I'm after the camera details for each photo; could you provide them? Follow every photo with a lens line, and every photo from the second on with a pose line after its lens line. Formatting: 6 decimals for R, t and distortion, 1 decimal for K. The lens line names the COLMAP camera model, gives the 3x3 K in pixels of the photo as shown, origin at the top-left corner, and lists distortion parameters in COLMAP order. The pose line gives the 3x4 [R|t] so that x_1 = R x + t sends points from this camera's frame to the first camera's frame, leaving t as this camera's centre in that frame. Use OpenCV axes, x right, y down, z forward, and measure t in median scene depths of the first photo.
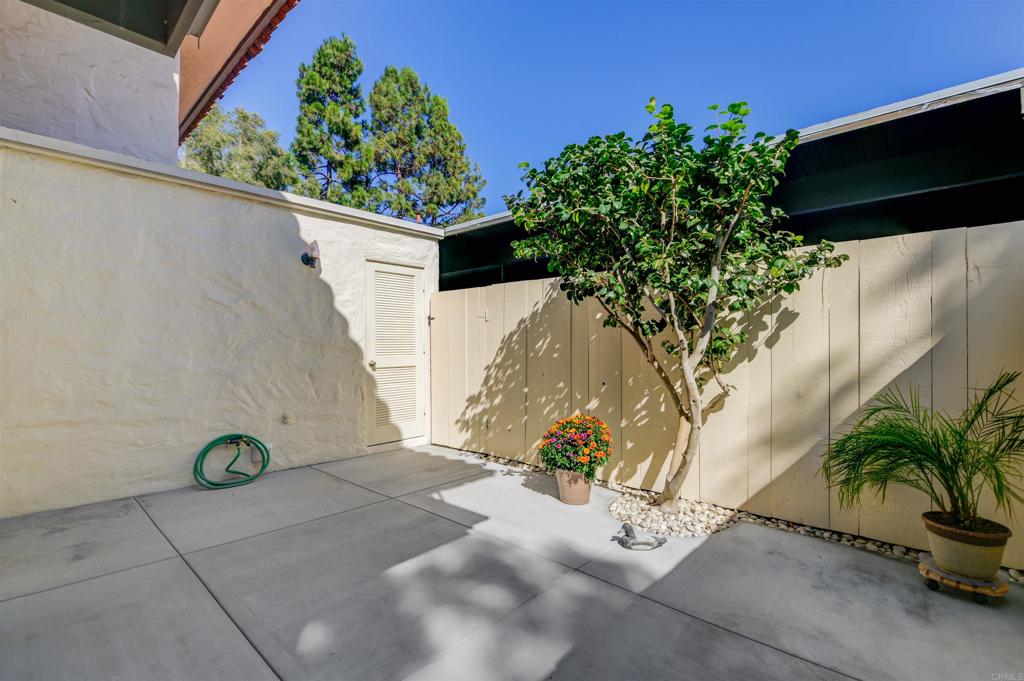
lens RADIAL K [[463.0, 0, 512.0], [0, 463.0, 340.5], [0, 0, 1]] dist [-0.051039, -0.000281]
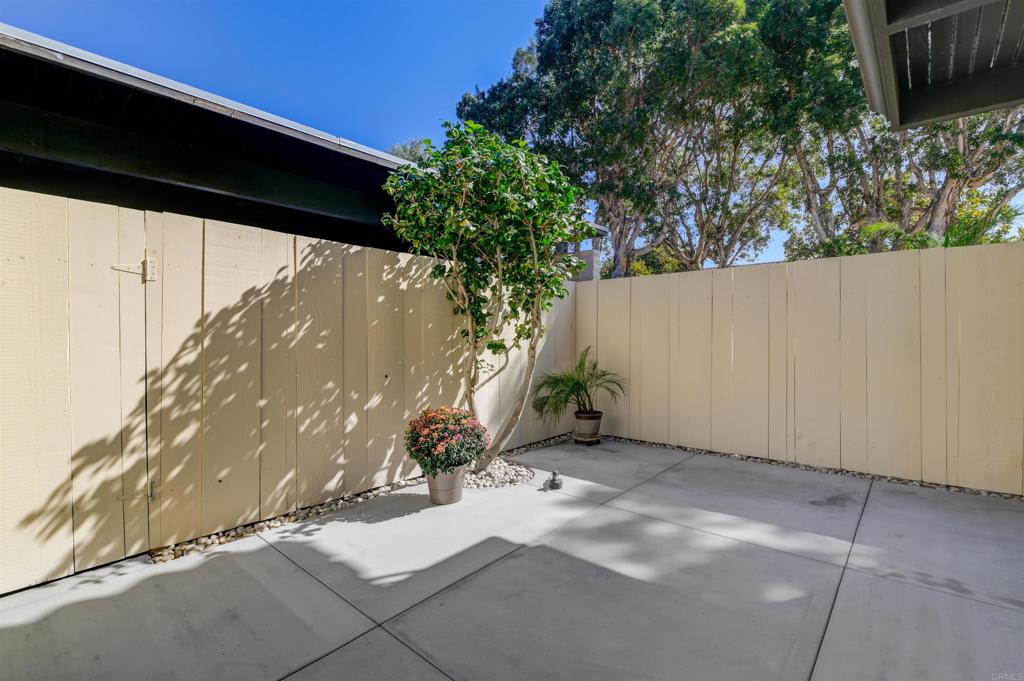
lens RADIAL K [[448.0, 0, 541.8], [0, 448.0, 334.9], [0, 0, 1]] dist [-0.026941, -0.000185]
pose [[-0.060989, 0.010131, 0.998087, -0.645117], [-0.006270, 0.999925, -0.010533, 0.020754], [-0.998119, -0.006900, -0.060921, 0.718602]]
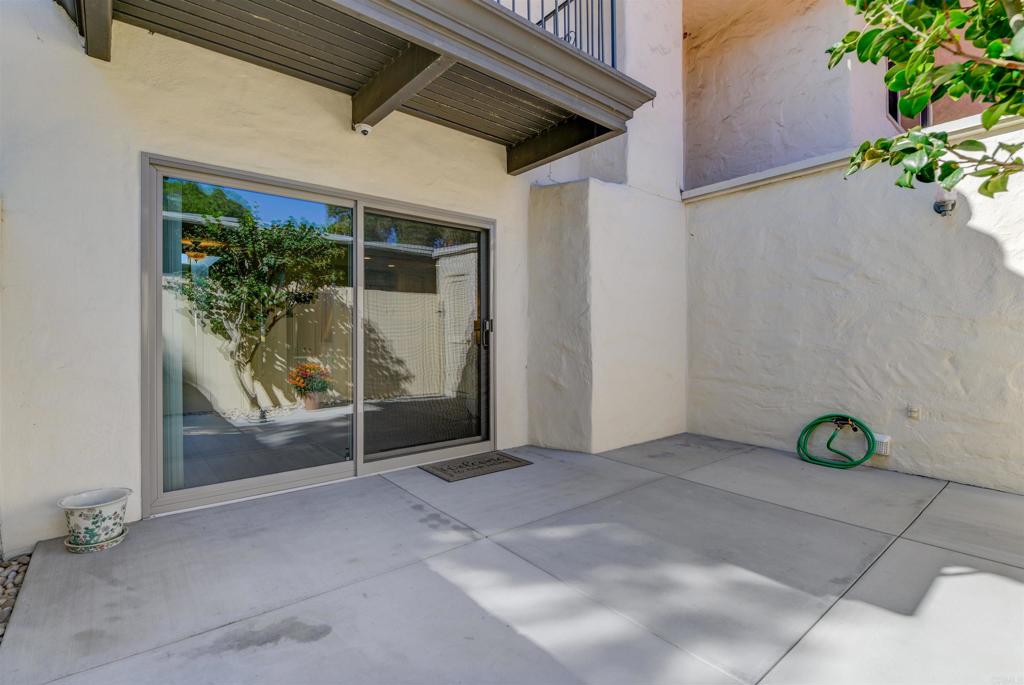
lens RADIAL K [[439.5, 0, 516.0], [0, 439.5, 331.1], [0, 0, 1]] dist [-0.000956, -0.000023]
pose [[-0.165189, -0.007838, -0.986231, 0.408425], [0.013490, 0.999857, -0.010205, 0.028386], [0.986170, -0.014990, -0.165059, 0.462980]]
